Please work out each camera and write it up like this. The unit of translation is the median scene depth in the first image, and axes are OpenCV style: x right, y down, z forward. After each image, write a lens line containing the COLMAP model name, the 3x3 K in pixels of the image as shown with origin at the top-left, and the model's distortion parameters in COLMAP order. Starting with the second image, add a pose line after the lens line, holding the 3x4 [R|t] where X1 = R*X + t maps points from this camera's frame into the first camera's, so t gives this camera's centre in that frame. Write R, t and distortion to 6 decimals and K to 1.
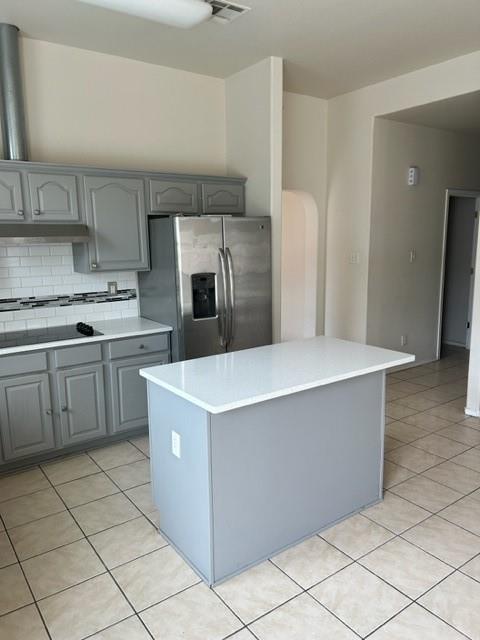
lens RADIAL K [[478.6, 0, 236.8], [0, 478.6, 318.7], [0, 0, 1]] dist [0.044101, -0.045282]
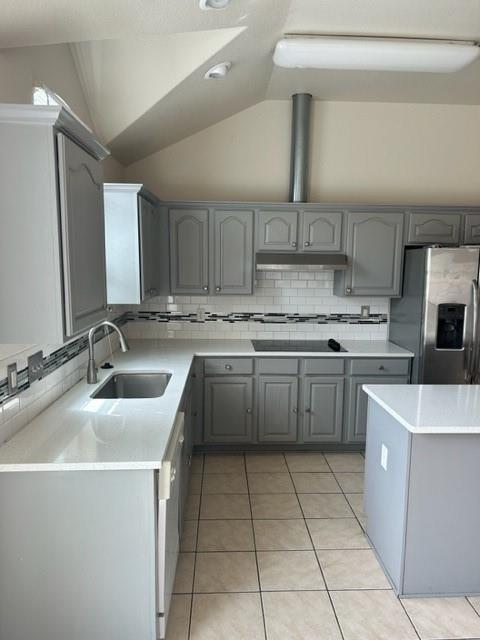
lens RADIAL K [[478.6, 0, 236.8], [0, 478.6, 318.7], [0, 0, 1]] dist [0.044101, -0.045282]
pose [[0.830666, 0.091071, -0.549273, 0.112448], [-0.118406, 0.992860, -0.014447, 0.003109], [0.544035, 0.077038, 0.835518, -0.081640]]
